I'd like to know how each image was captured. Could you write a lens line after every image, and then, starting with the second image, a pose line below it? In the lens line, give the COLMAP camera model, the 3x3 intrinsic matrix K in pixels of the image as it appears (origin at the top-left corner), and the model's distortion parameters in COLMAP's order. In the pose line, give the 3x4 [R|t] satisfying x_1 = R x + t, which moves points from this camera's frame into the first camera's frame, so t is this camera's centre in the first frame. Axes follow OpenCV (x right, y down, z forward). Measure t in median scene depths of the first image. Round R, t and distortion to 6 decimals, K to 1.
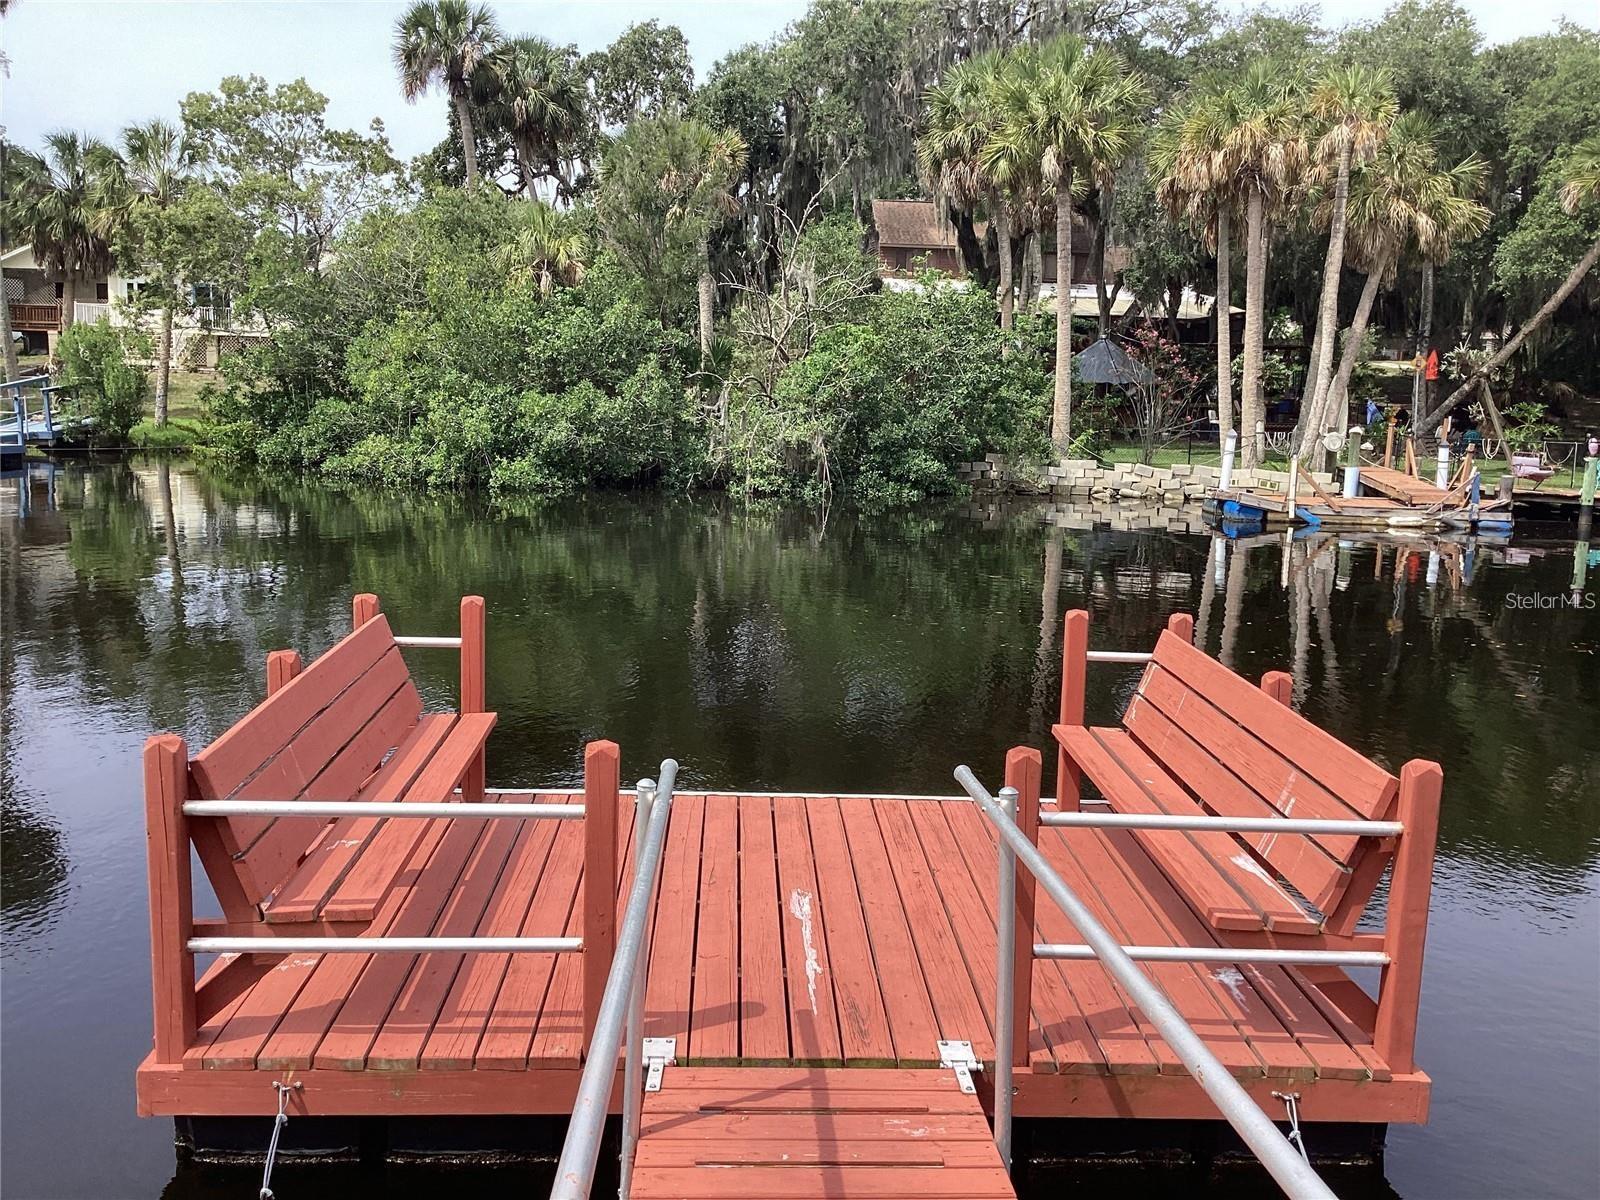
lens RADIAL K [[1444.0, 0, 812.3], [0, 1444.0, 579.8], [0, 0, 1]] dist [0.150743, -0.233906]
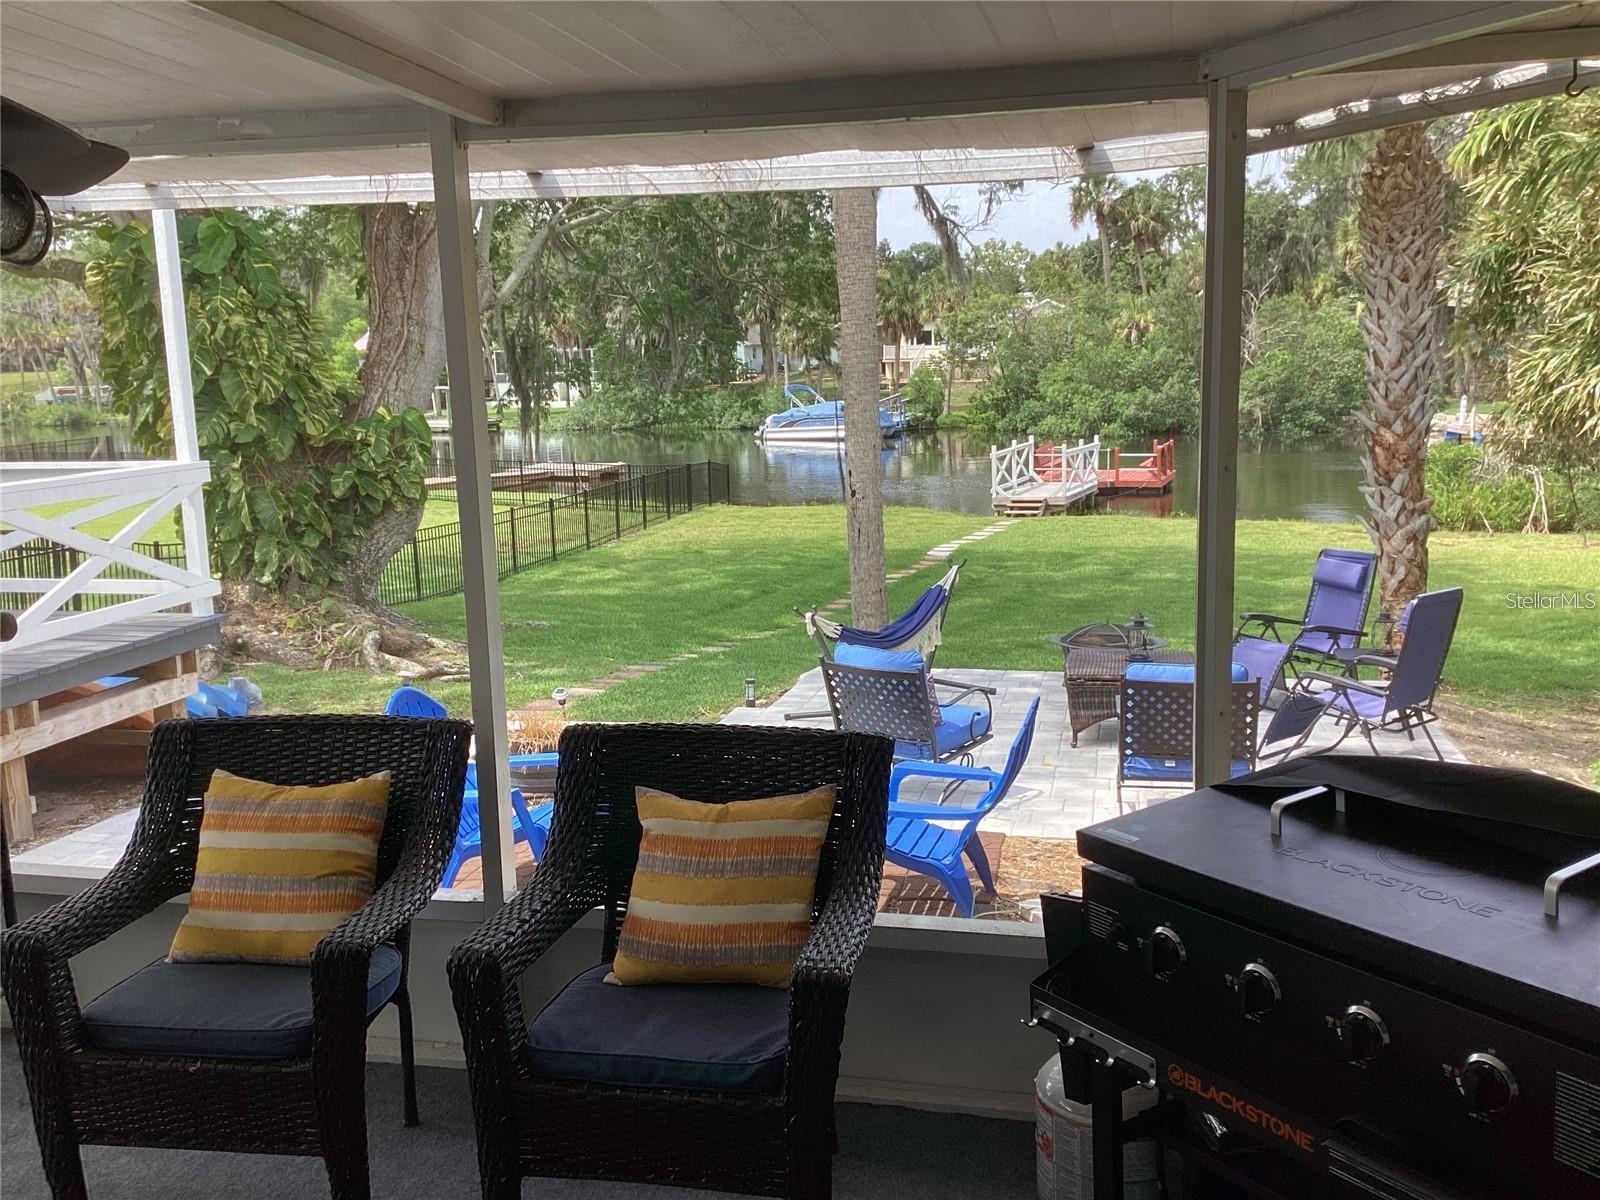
lens RADIAL K [[1437.4, 0, 800.0], [0, 1437.4, 600.0], [0, 0, 1]] dist [0.147774, -0.231341]
pose [[0.896278, 0.019734, -0.443053, 0.339061], [-0.004908, 0.999390, 0.034587, 0.106513], [0.443465, -0.028825, 0.895828, -1.144692]]
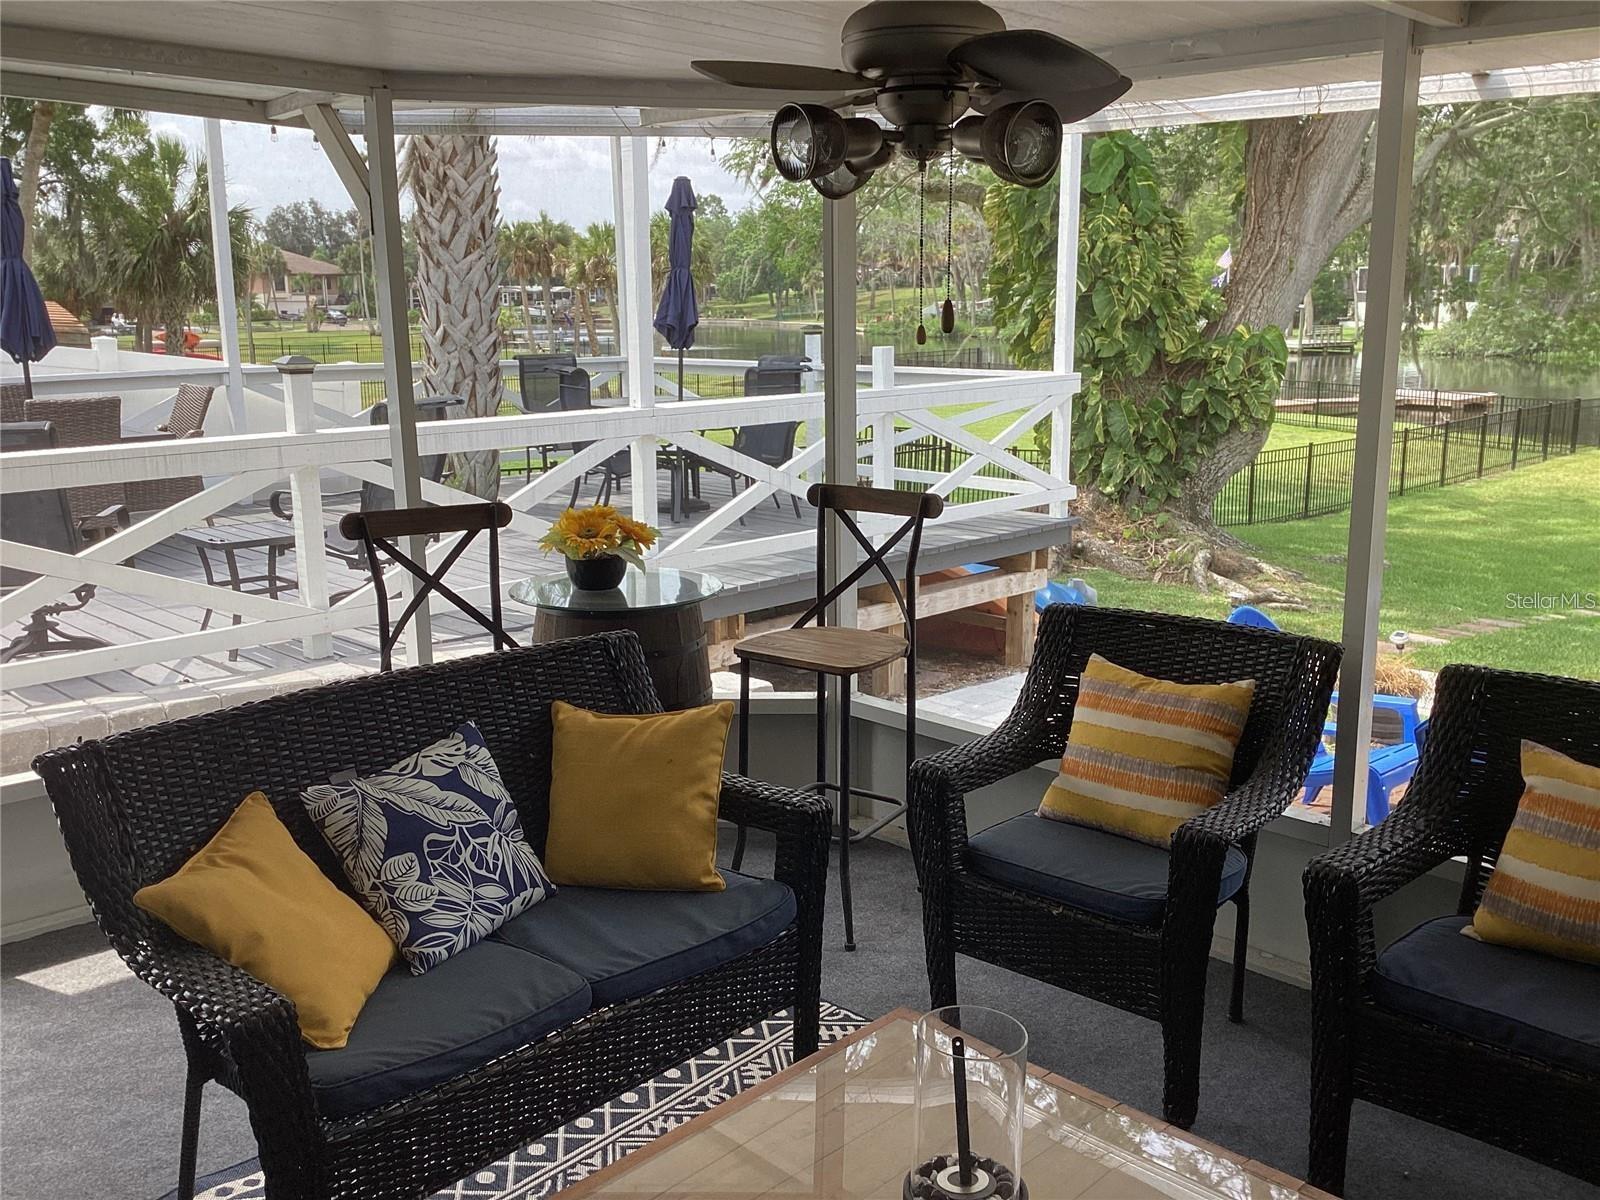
lens RADIAL K [[1451.3, 0, 800.0], [0, 1451.3, 600.0], [0, 0, 1]] dist [0.132557, -0.242861]
pose [[0.529348, 0.141608, -0.836503, 0.338245], [-0.086900, 0.989836, 0.112574, 0.107522], [0.843943, 0.013101, 0.536274, -1.151076]]
